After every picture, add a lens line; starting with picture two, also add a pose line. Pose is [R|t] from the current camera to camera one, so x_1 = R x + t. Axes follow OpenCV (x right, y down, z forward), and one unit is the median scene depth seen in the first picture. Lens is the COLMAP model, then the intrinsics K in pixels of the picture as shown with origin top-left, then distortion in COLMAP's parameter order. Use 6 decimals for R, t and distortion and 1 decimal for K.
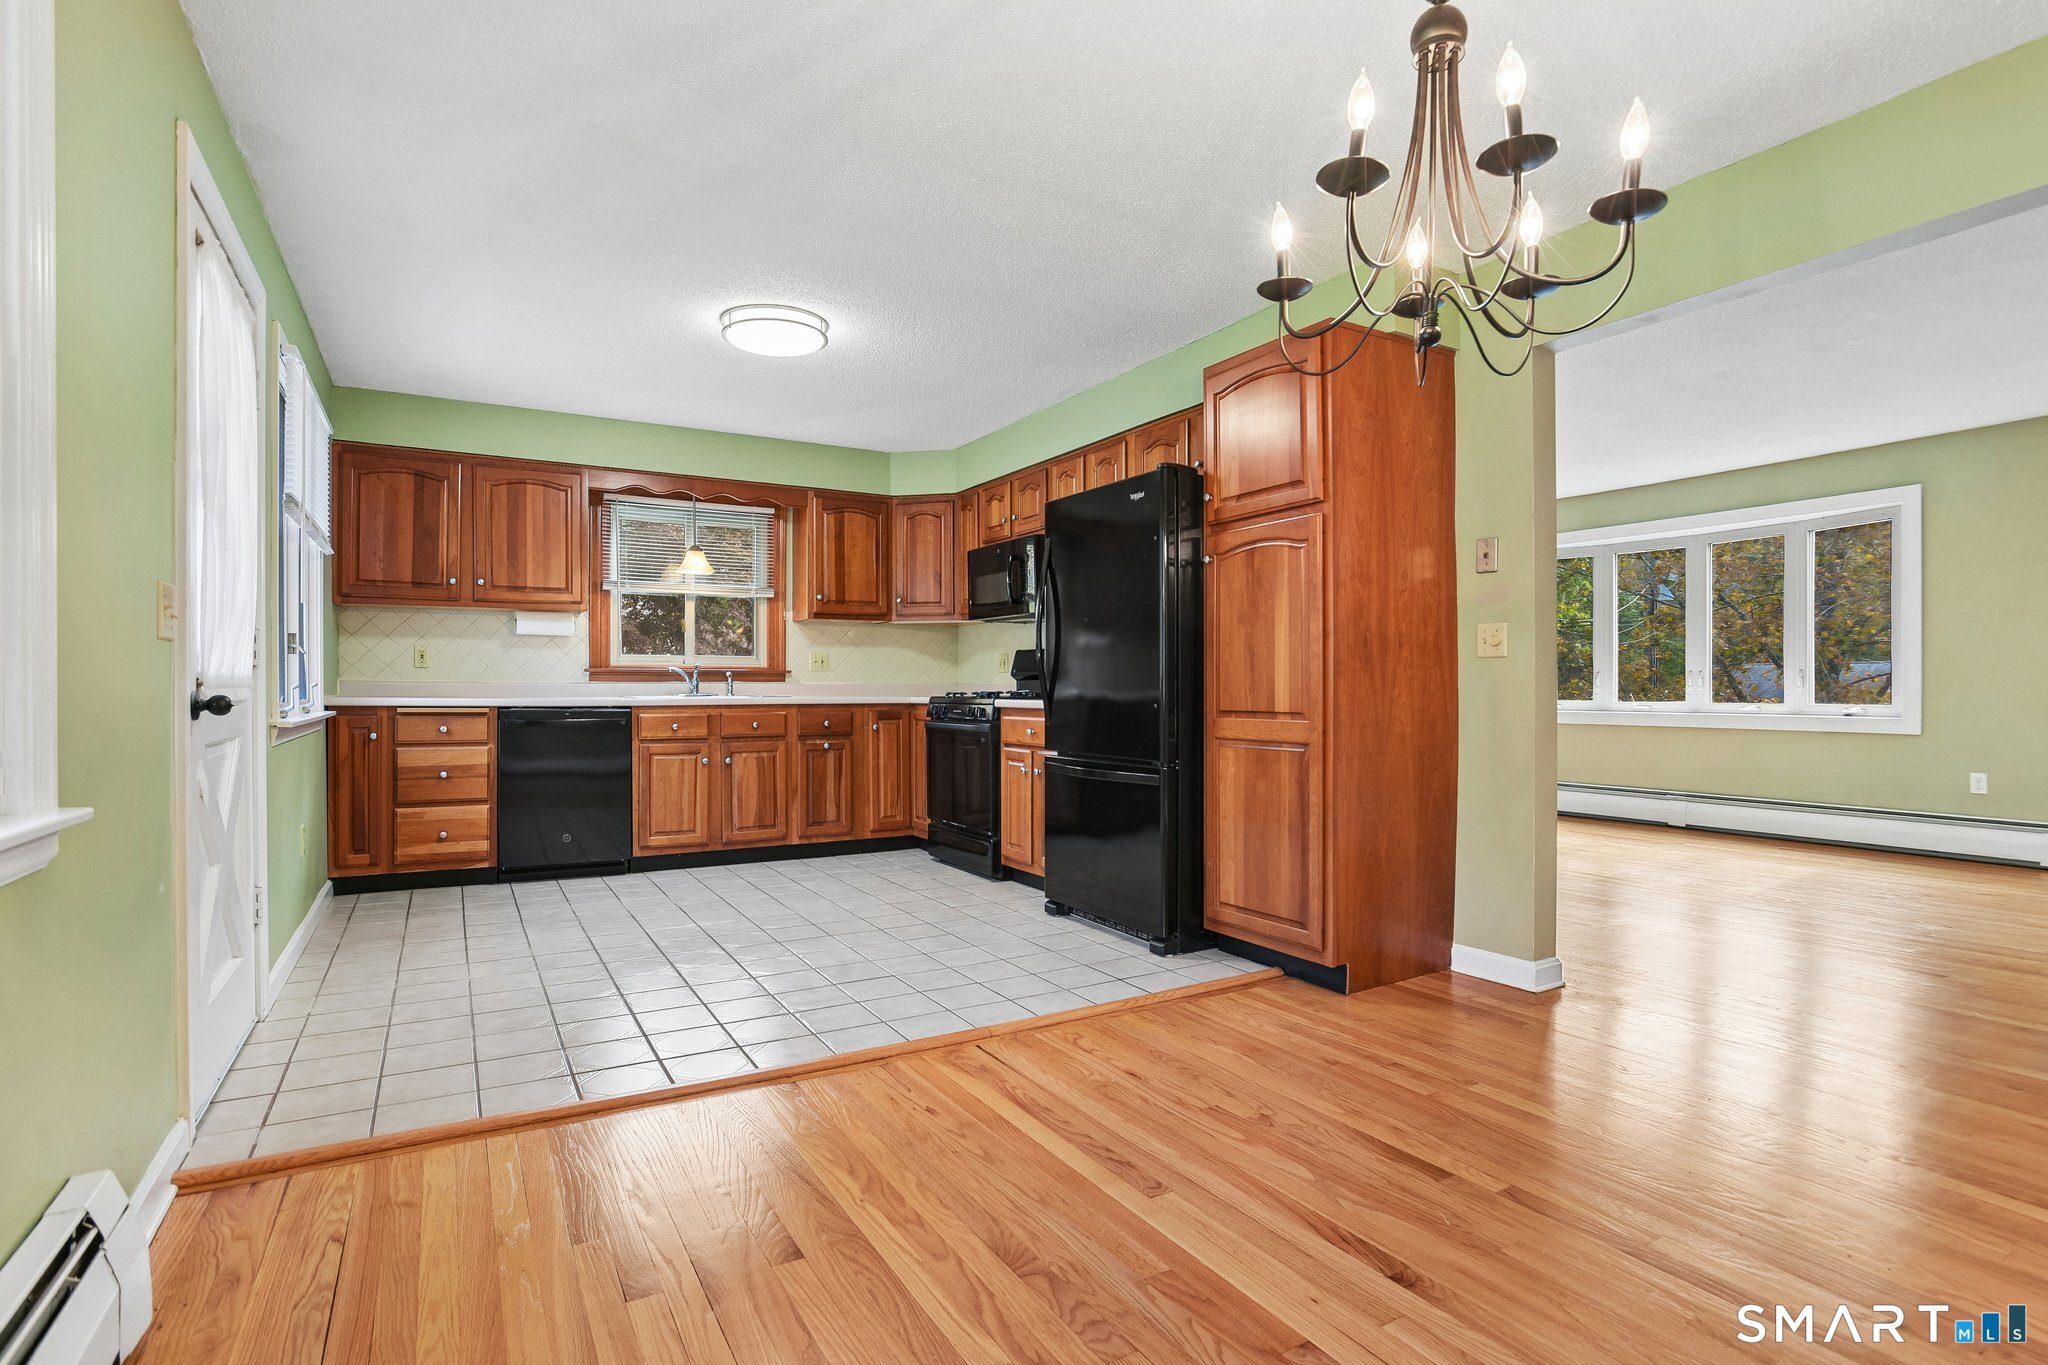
lens RADIAL K [[992.1, 0, 1018.2], [0, 992.1, 690.5], [0, 0, 1]] dist [-0.049764, 0.021174]
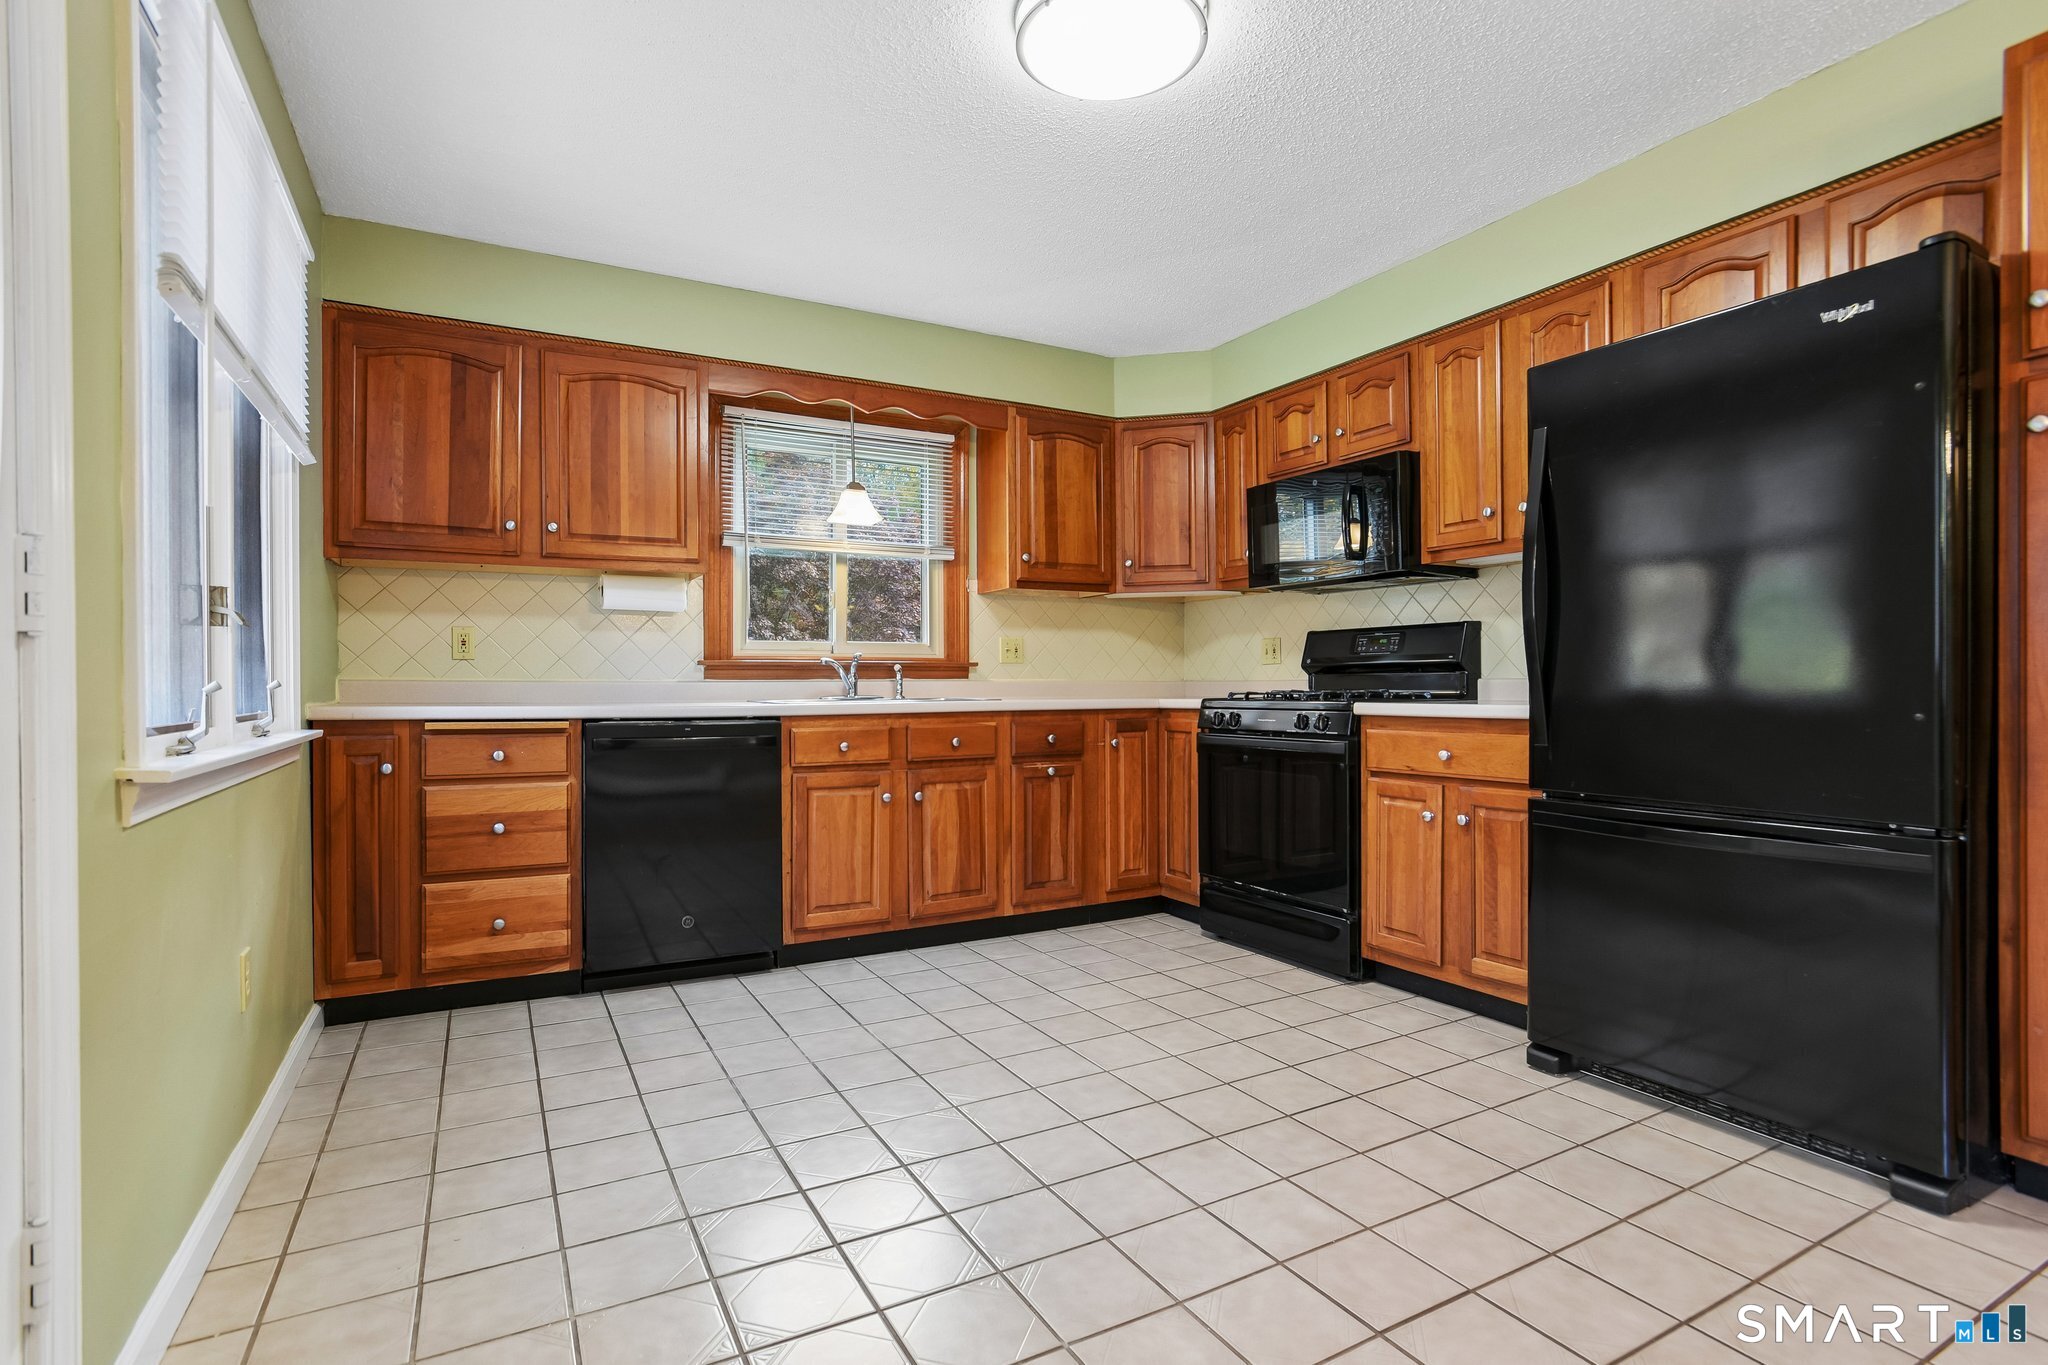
lens RADIAL K [[992.1, 0, 1029.9], [0, 992.1, 686.8], [0, 0, 1]] dist [-0.049764, 0.021174]
pose [[0.999780, -0.005669, -0.020175, -0.222574], [0.005606, 0.999979, -0.003149, -0.000632], [0.020193, 0.003035, 0.999792, 0.360028]]
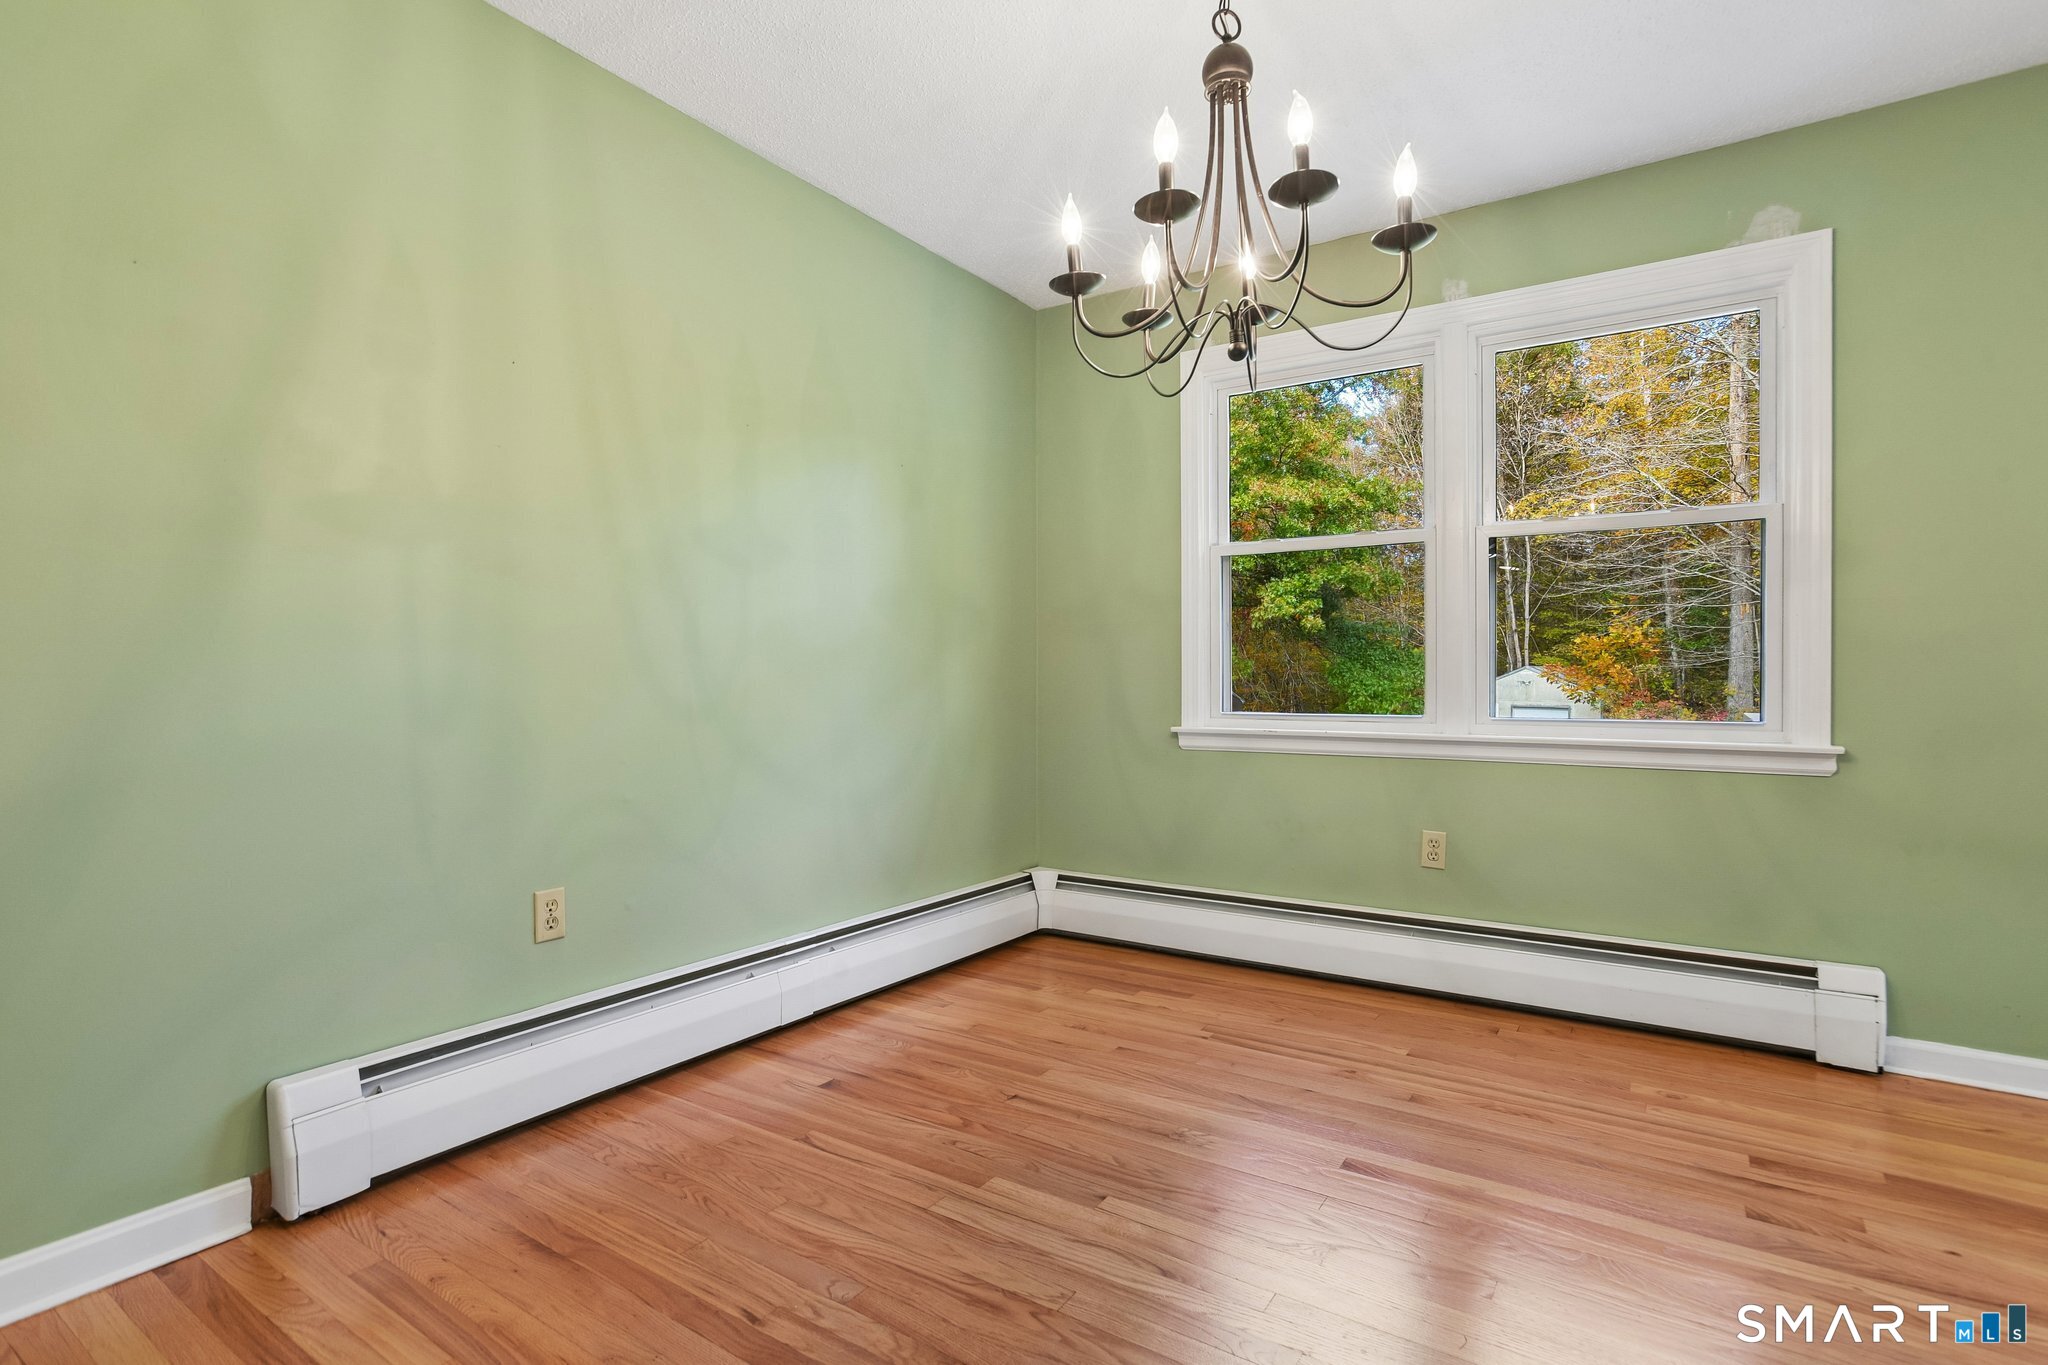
lens RADIAL K [[992.1, 0, 1012.8], [0, 992.1, 685.5], [0, 0, 1]] dist [-0.049764, 0.021174]
pose [[-0.902468, 0.002154, -0.430752, 0.323333], [-0.001316, 0.999969, 0.007757, -0.000508], [0.430756, 0.007567, -0.902437, 0.544538]]
